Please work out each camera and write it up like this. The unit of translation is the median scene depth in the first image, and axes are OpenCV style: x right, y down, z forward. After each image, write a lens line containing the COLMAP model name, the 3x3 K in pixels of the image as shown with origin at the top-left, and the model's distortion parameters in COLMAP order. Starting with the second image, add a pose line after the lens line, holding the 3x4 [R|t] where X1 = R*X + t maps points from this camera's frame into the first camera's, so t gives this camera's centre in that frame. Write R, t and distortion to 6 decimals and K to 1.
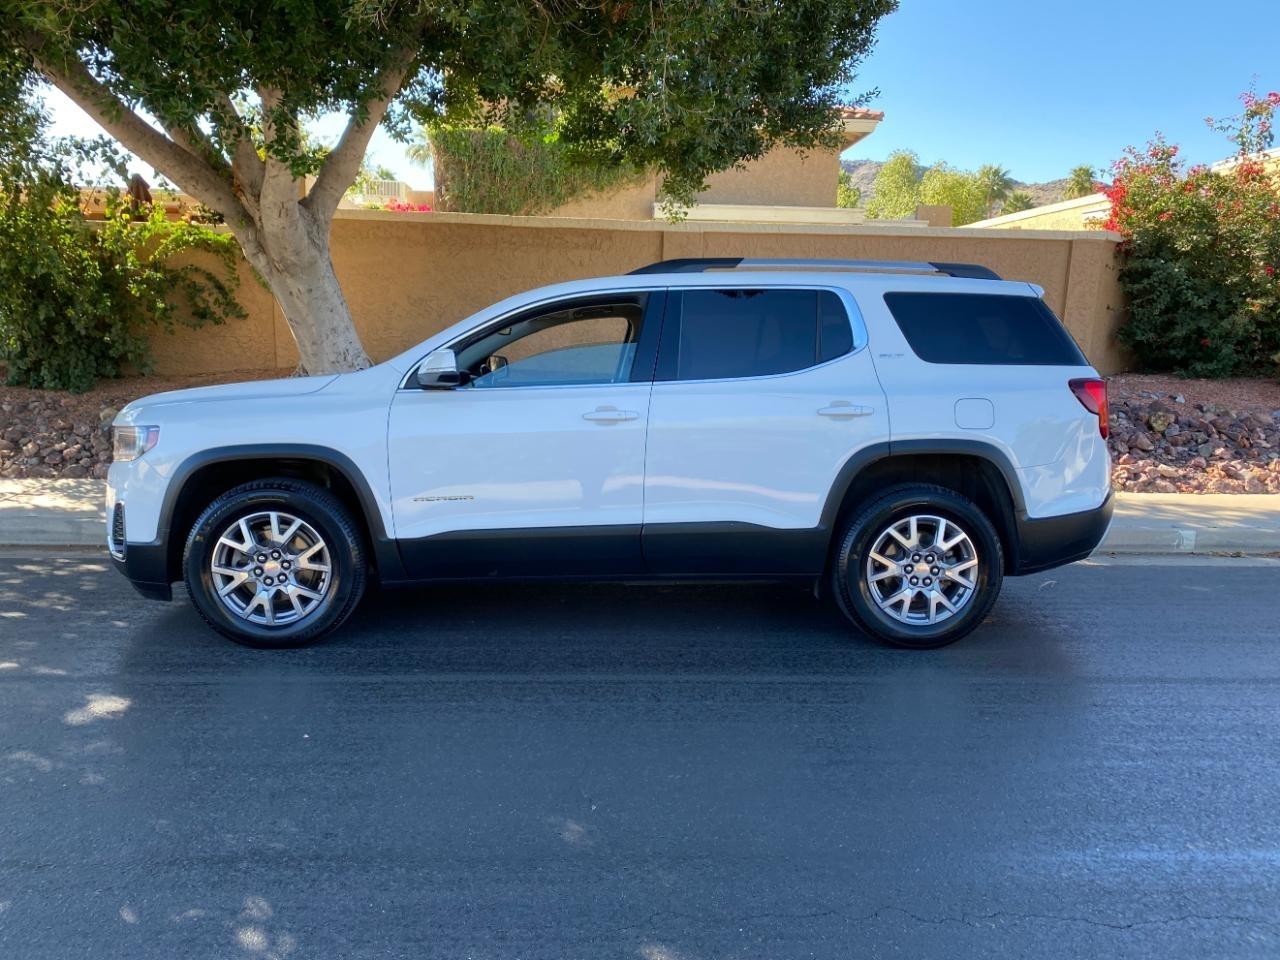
lens RADIAL K [[969.0, 0, 642.4], [0, 969.0, 483.5], [0, 0, 1]] dist [0.015446, -0.007344]
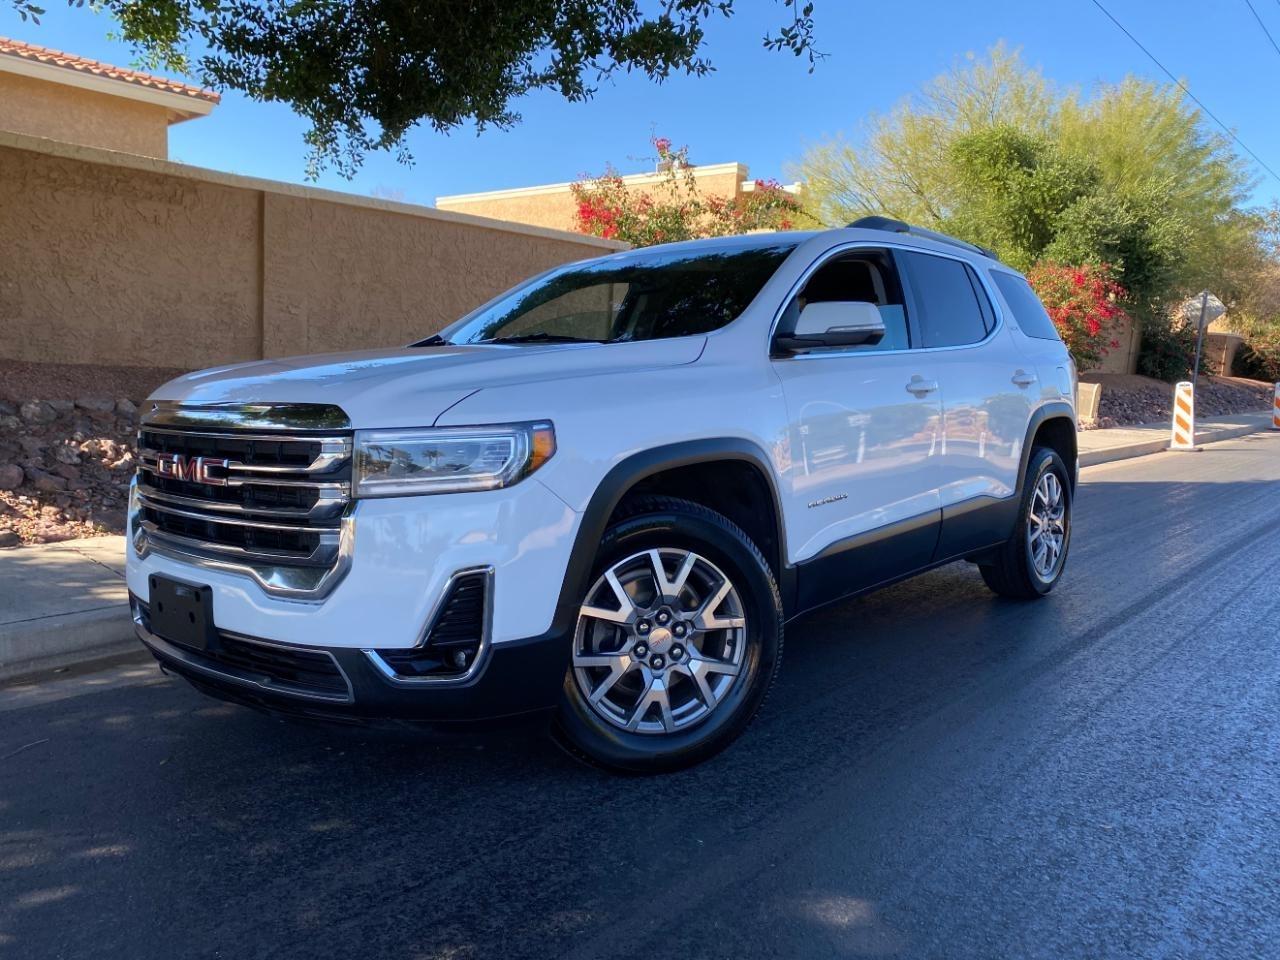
lens RADIAL K [[969.0, 0, 637.5], [0, 969.0, 480.3], [0, 0, 1]] dist [0.015446, -0.007344]
pose [[0.710730, -0.082070, 0.698661, -0.380982], [0.095694, 0.995219, 0.019559, -0.012668], [-0.696926, 0.052957, 0.715185, 0.264650]]
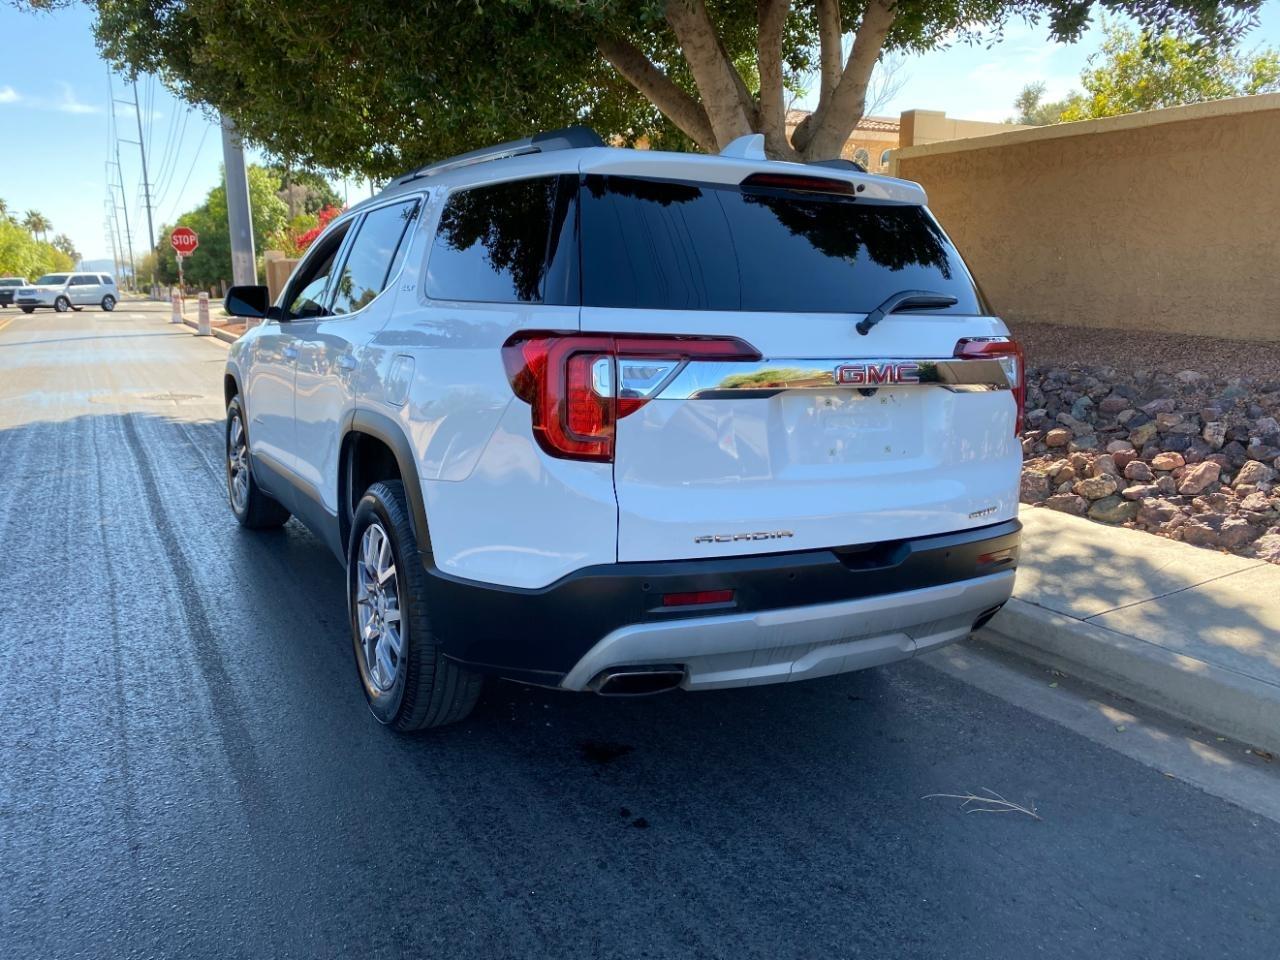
lens RADIAL K [[969.0, 0, 621.9], [0, 969.0, 485.8], [0, 0, 1]] dist [0.015446, -0.007344]
pose [[0.412090, 0.168306, -0.895463, 0.477025], [-0.134289, 0.983277, 0.123012, -0.049166], [0.901193, 0.069559, 0.427801, 0.422966]]
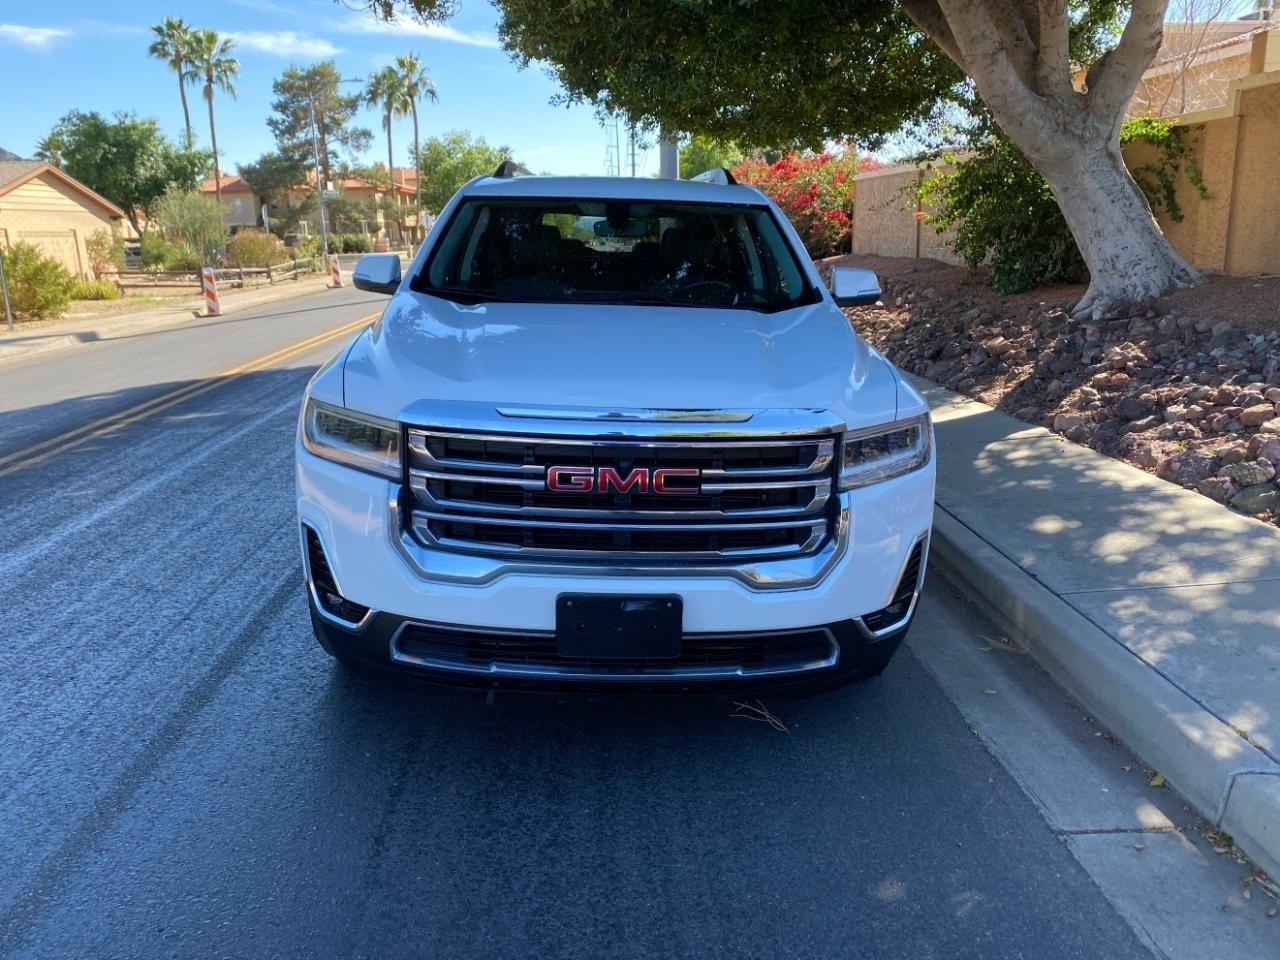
lens RADIAL K [[969.0, 0, 642.6], [0, 969.0, 486.3], [0, 0, 1]] dist [0.015446, -0.007344]
pose [[-0.015411, 0.232437, -0.972489, 0.589205], [-0.144540, 0.961871, 0.232189, -0.080338], [0.989379, 0.144142, 0.018773, 0.597859]]
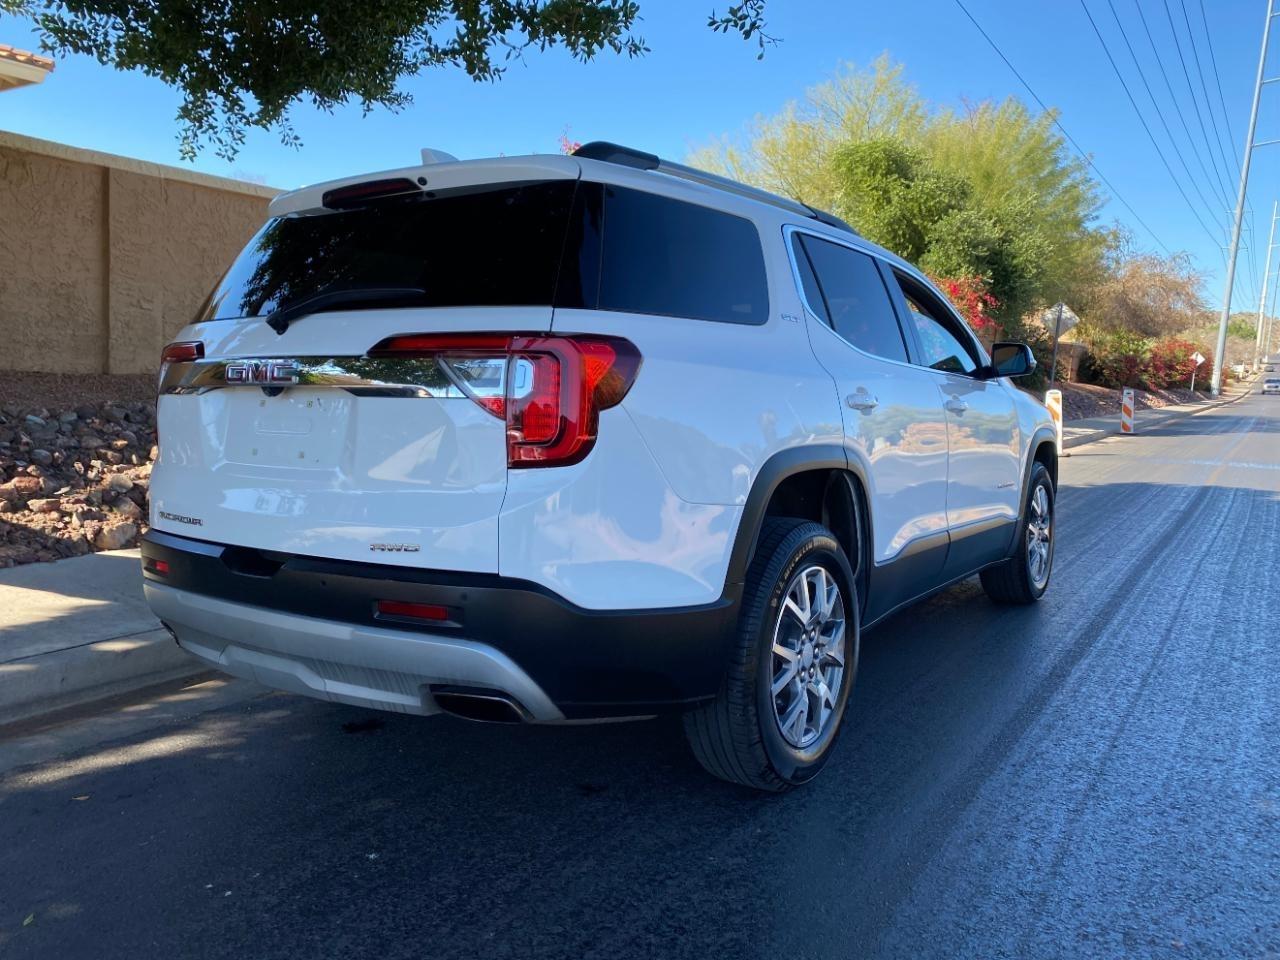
lens RADIAL K [[969.0, 0, 654.8], [0, 969.0, 477.6], [0, 0, 1]] dist [0.015446, -0.007344]
pose [[0.601670, -0.083415, 0.794377, -0.356622], [0.096343, 0.994850, 0.031495, -0.027723], [-0.792913, 0.057583, 0.606608, 0.322746]]
